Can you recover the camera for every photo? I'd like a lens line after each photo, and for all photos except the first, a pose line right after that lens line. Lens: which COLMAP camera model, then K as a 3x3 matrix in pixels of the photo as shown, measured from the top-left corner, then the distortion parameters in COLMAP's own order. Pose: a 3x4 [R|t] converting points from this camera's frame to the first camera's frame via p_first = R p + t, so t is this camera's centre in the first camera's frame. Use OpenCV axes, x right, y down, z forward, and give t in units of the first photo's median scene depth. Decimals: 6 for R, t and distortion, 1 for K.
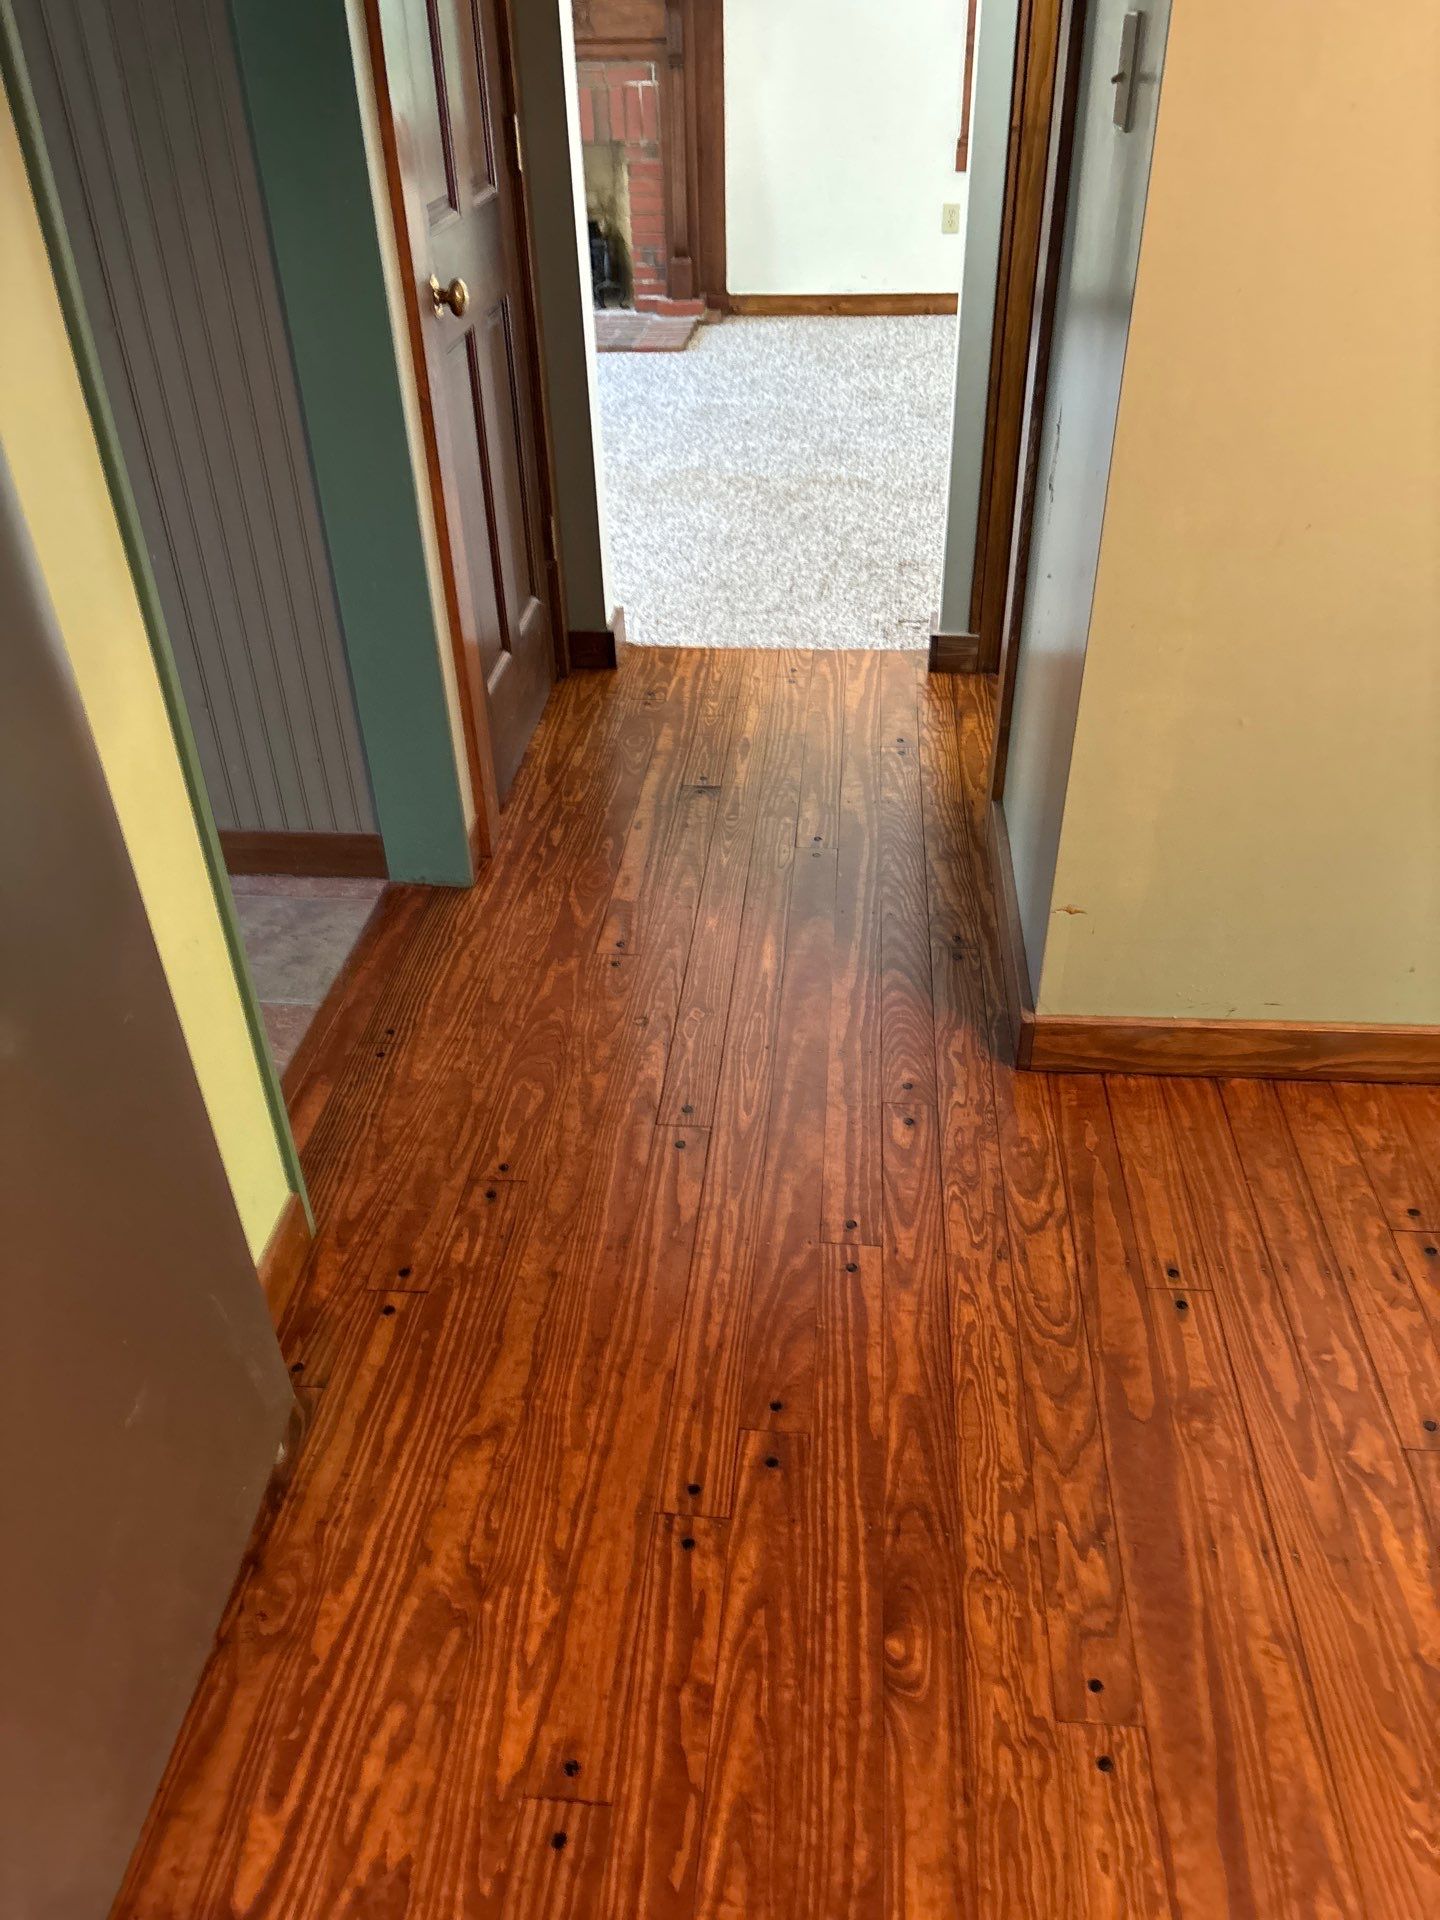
lens RADIAL K [[1459.3, 0, 719.2], [0, 1459.3, 947.3], [0, 0, 1]] dist [0.035501, -0.046897]
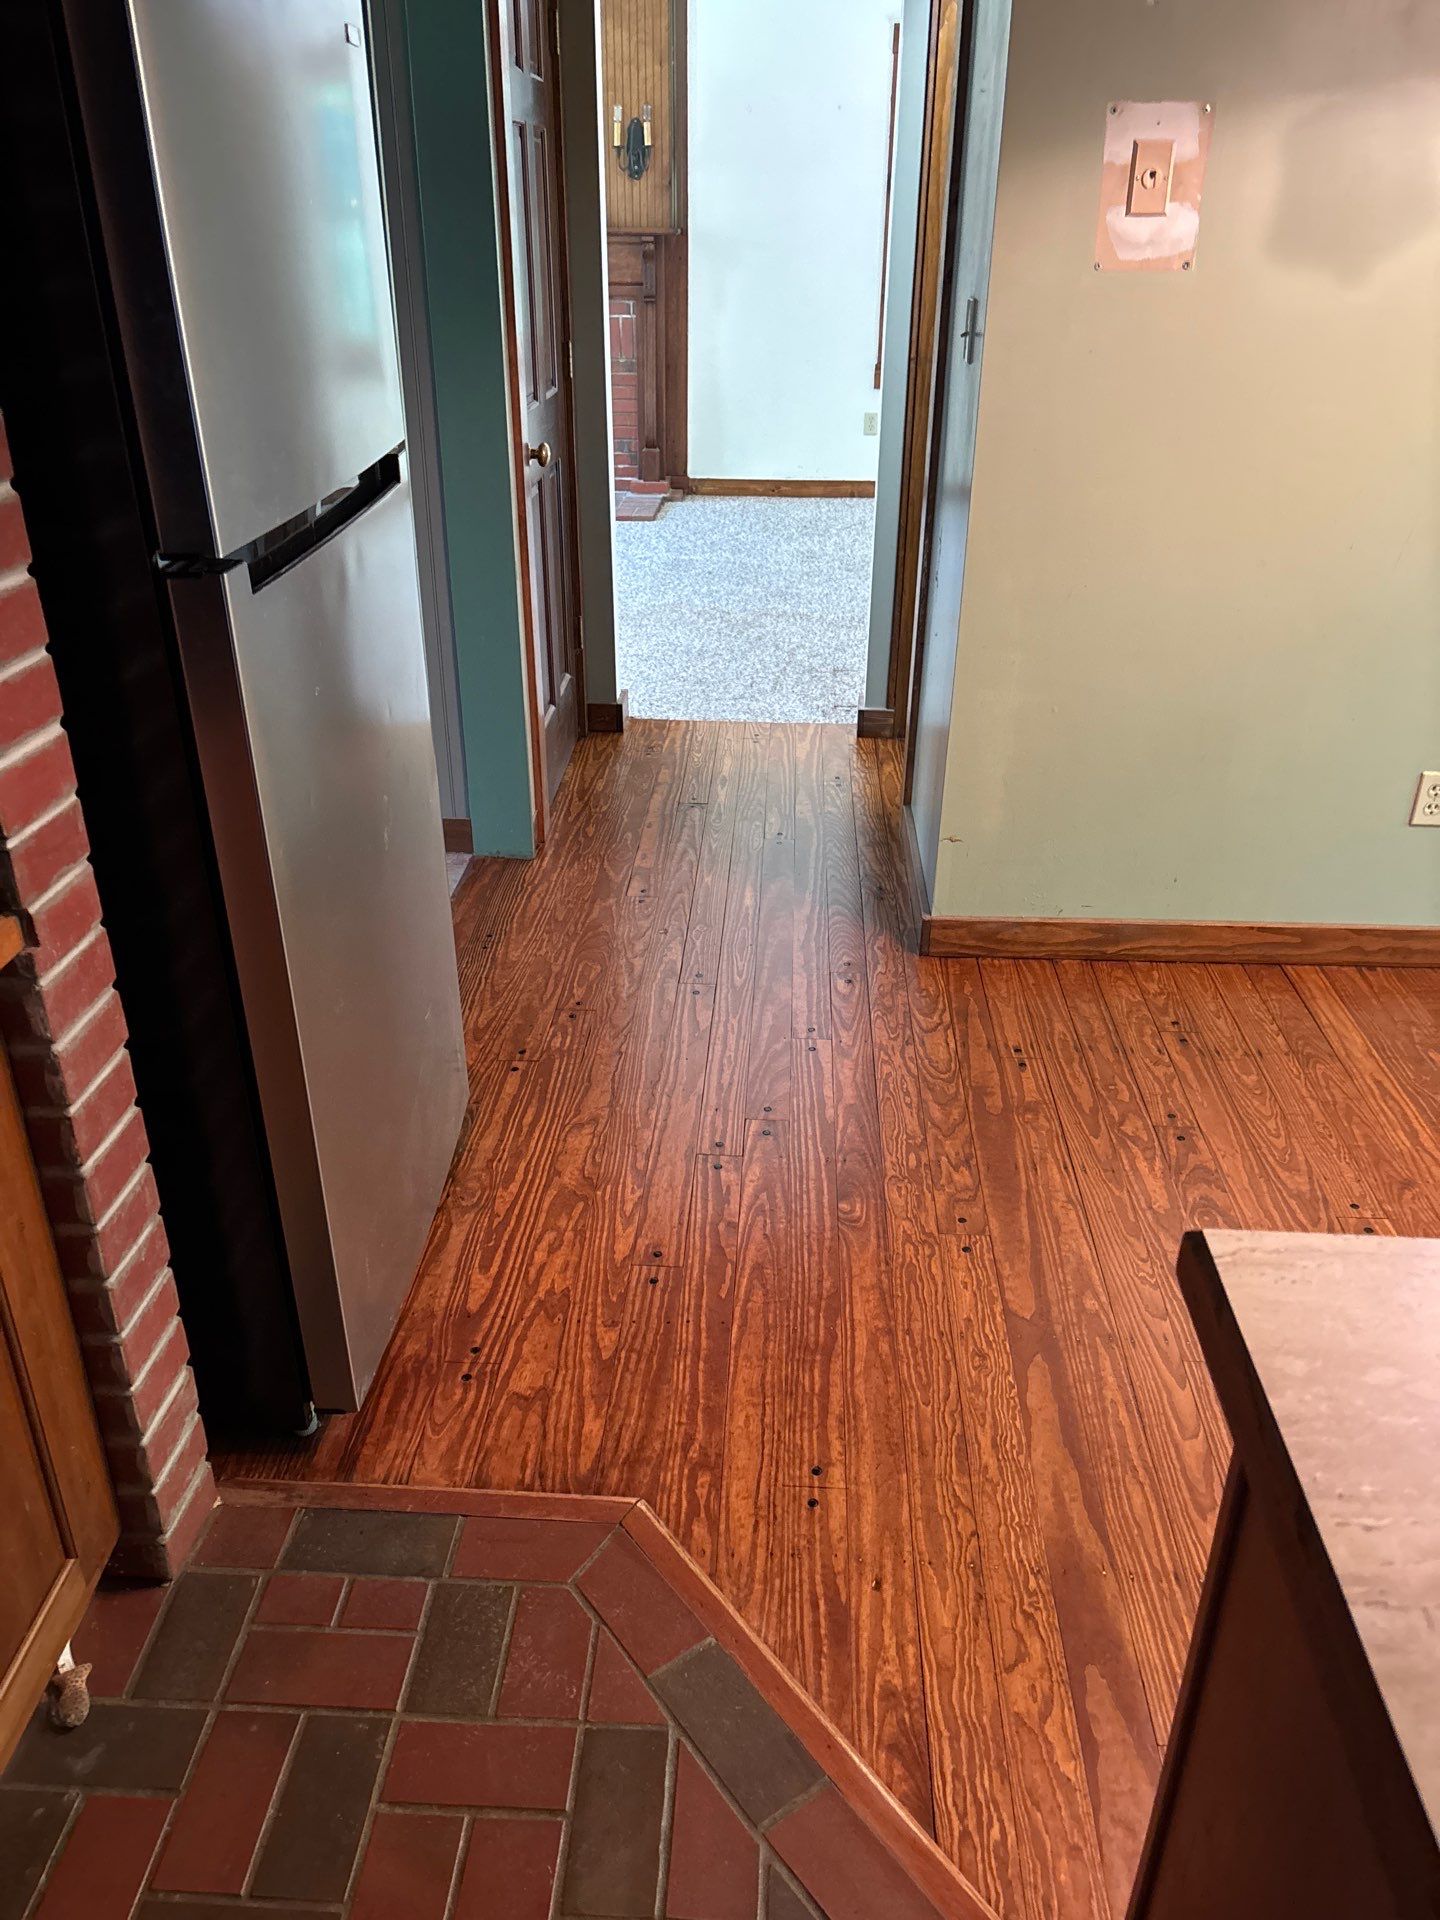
lens RADIAL K [[1459.3, 0, 692.6], [0, 1459.3, 923.0], [0, 0, 1]] dist [0.035501, -0.046897]
pose [[0.999526, 0.009336, 0.029350, -0.079845], [-0.005312, 0.990927, -0.134293, 0.284839], [-0.030337, 0.134073, 0.990507, -0.523604]]
